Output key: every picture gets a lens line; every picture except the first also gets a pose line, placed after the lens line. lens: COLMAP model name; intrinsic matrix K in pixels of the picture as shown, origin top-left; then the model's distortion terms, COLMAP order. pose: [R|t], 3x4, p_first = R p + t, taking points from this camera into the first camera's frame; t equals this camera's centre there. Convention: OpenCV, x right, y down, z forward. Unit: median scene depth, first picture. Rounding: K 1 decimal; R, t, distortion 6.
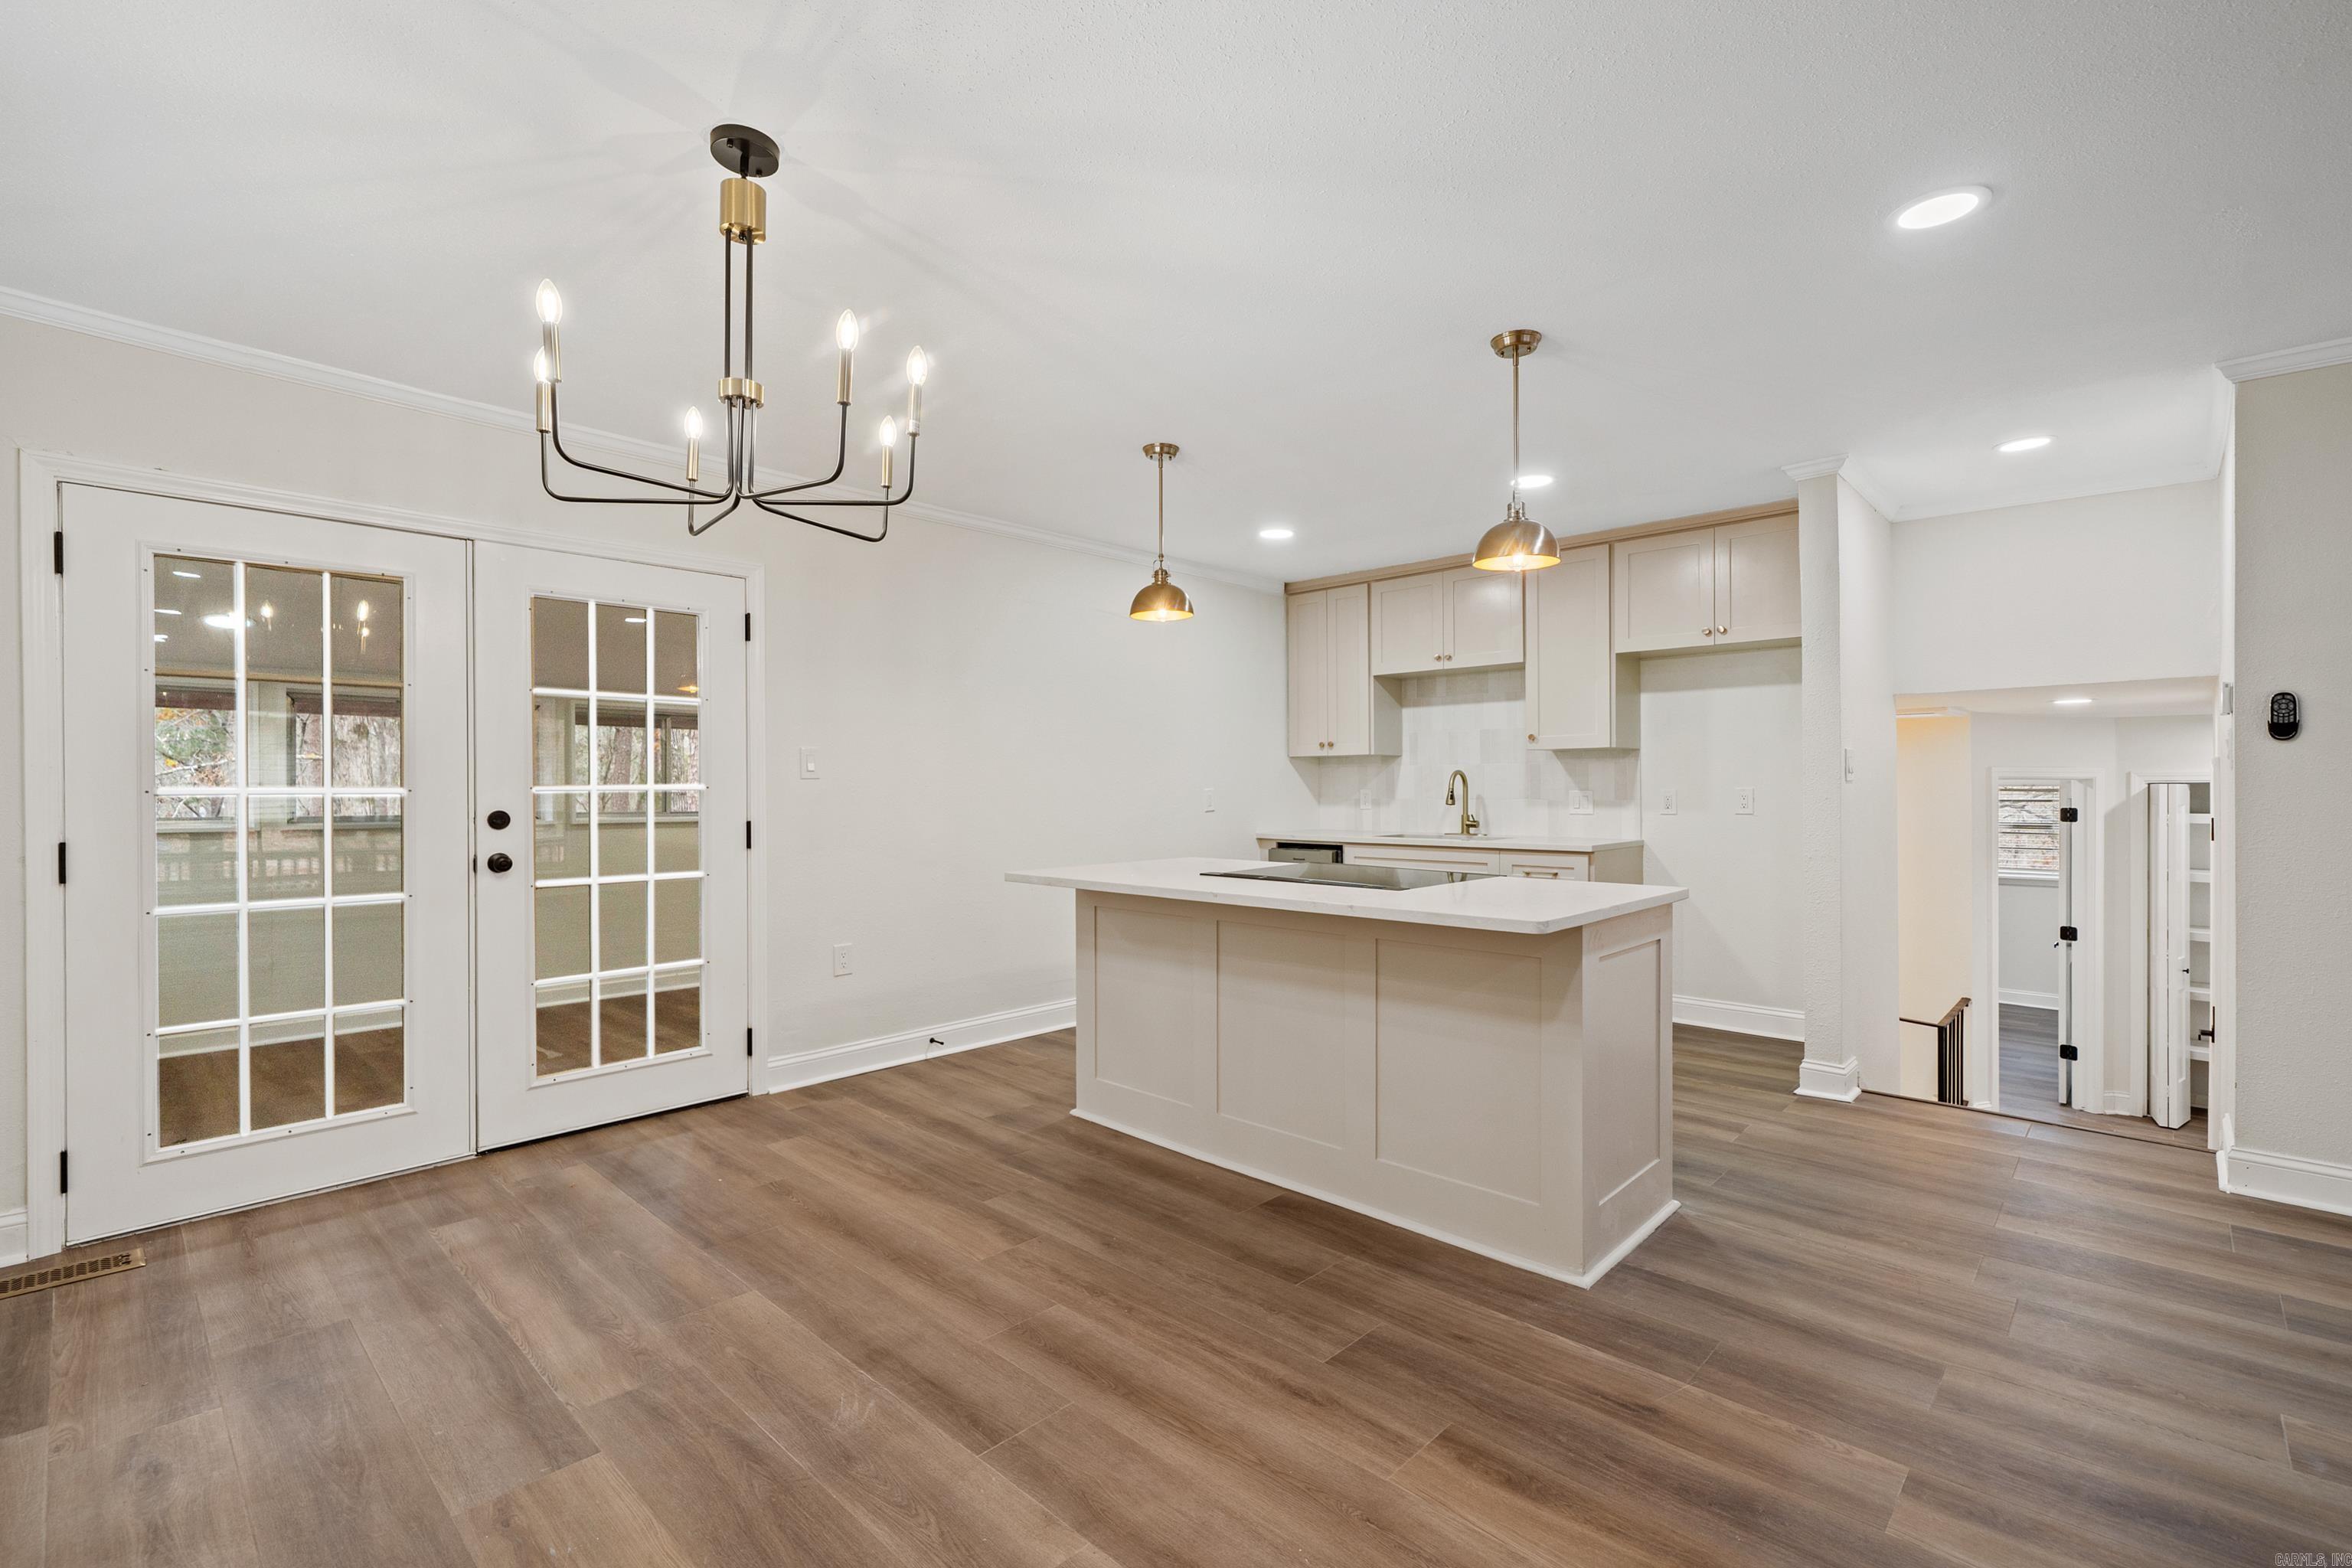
lens RADIAL K [[1071.8, 0, 1194.0], [0, 1071.8, 788.3], [0, 0, 1]] dist [0.003373, 0.000385]
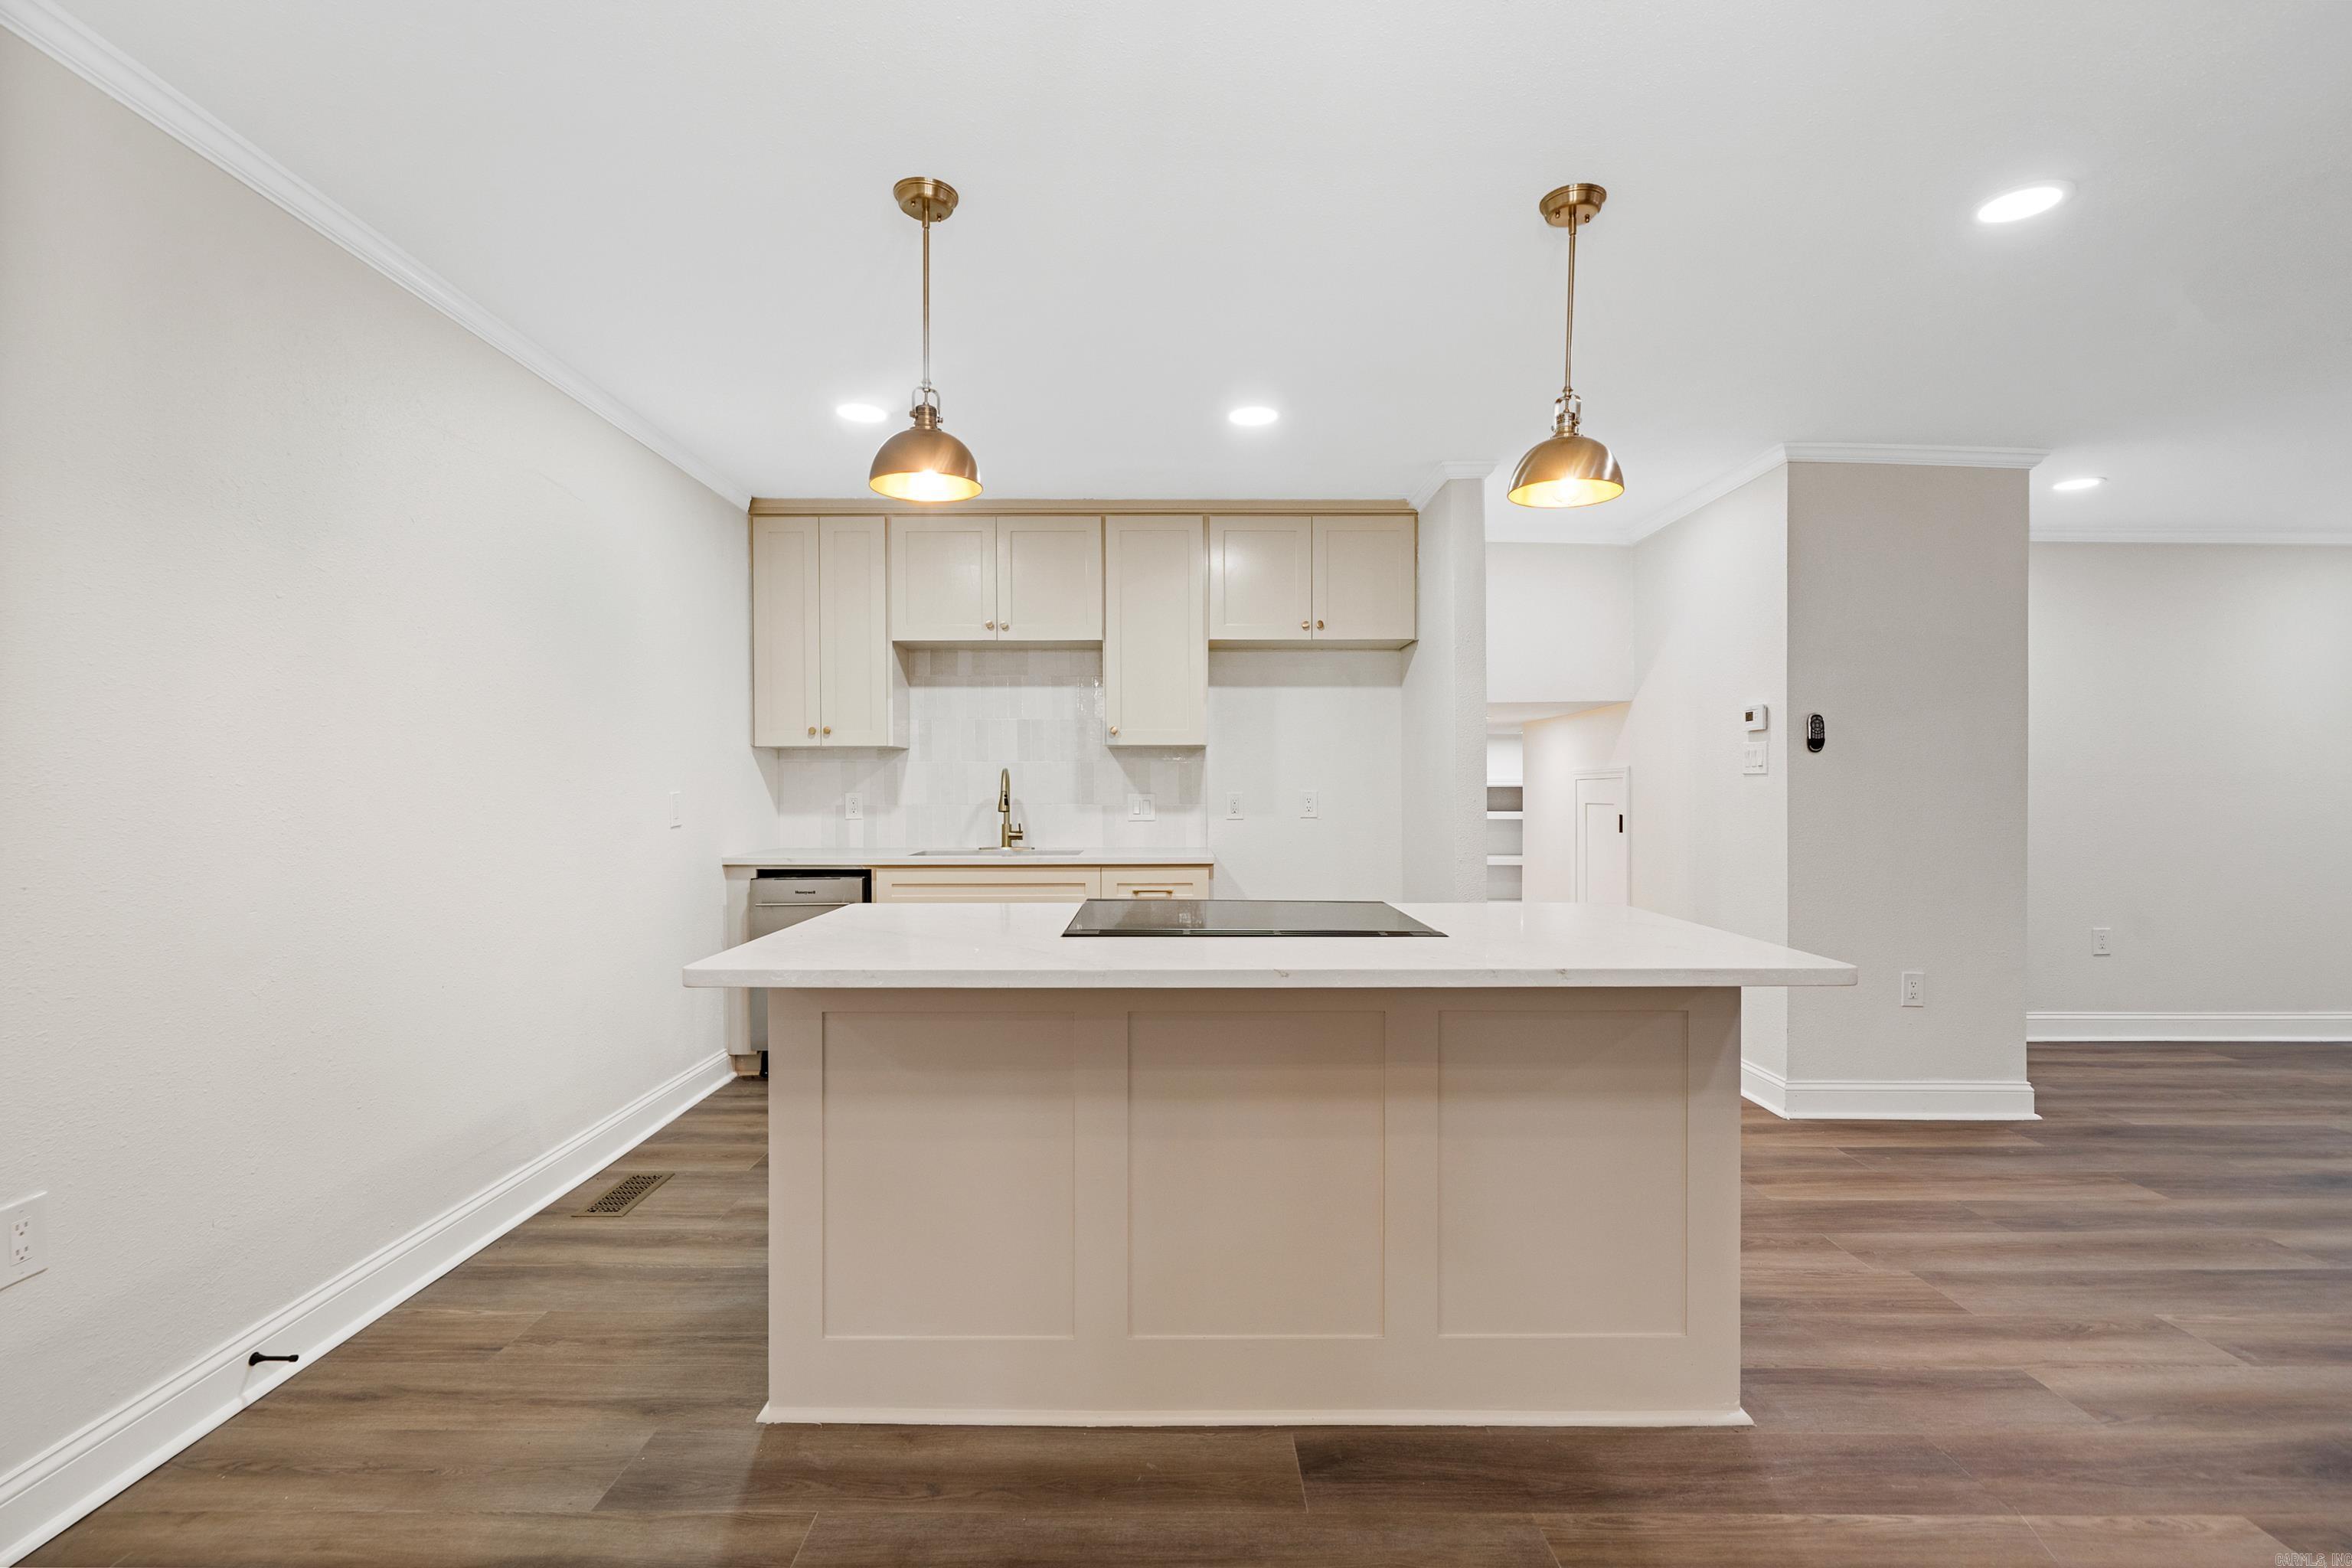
lens RADIAL K [[1083.4, 0, 1173.8], [0, 1083.4, 791.6], [0, 0, 1]] dist [0.003586, 0.000357]
pose [[0.720447, 0.000117, 0.693510, -0.281383], [0.000766, 0.999999, -0.000965, 0.001566], [-0.693509, 0.001227, 0.720447, 0.411687]]
